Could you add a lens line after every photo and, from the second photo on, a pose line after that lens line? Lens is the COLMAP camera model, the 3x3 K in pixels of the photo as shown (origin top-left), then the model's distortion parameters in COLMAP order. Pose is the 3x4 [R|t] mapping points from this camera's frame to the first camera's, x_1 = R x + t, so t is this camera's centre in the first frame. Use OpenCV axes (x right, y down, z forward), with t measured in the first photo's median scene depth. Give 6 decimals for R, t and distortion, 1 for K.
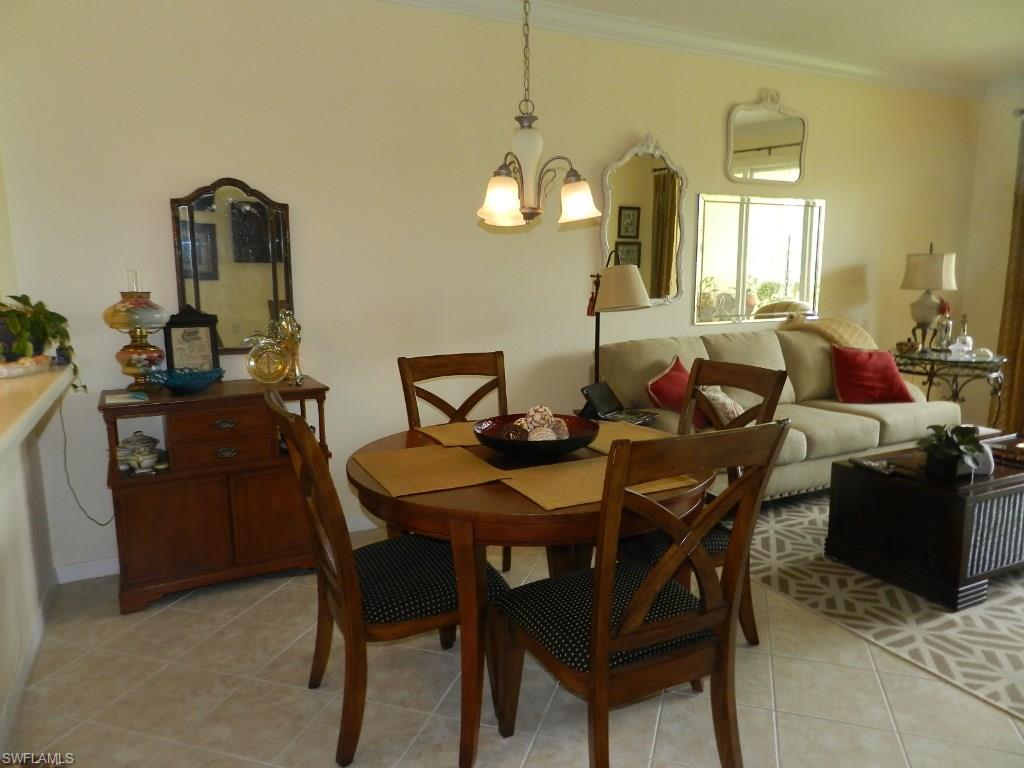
lens RADIAL K [[690.9, 0, 512.0], [0, 690.9, 384.0], [0, 0, 1]] dist [0.008248, 0.001950]
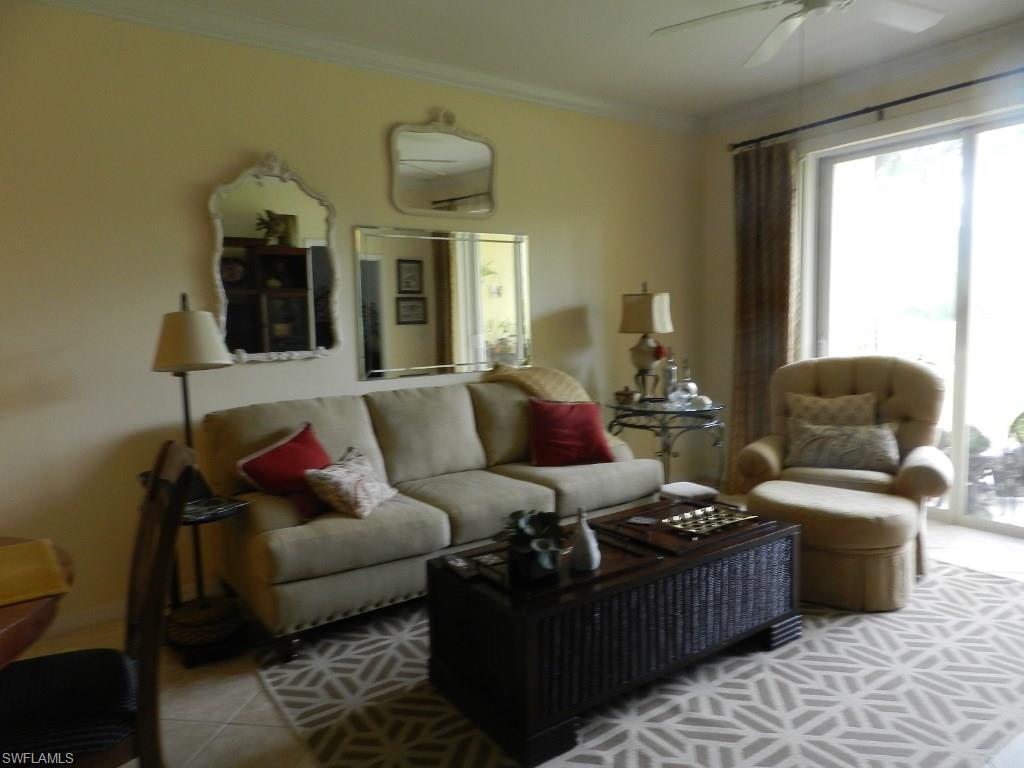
lens RADIAL K [[680.4, 0, 517.4], [0, 680.4, 385.8], [0, 0, 1]] dist [0.007869, 0.001547]
pose [[0.988189, -0.030246, 0.150225, 0.304334], [0.038538, 0.997872, -0.052598, -0.026427], [-0.148315, 0.057766, 0.987252, 0.147025]]
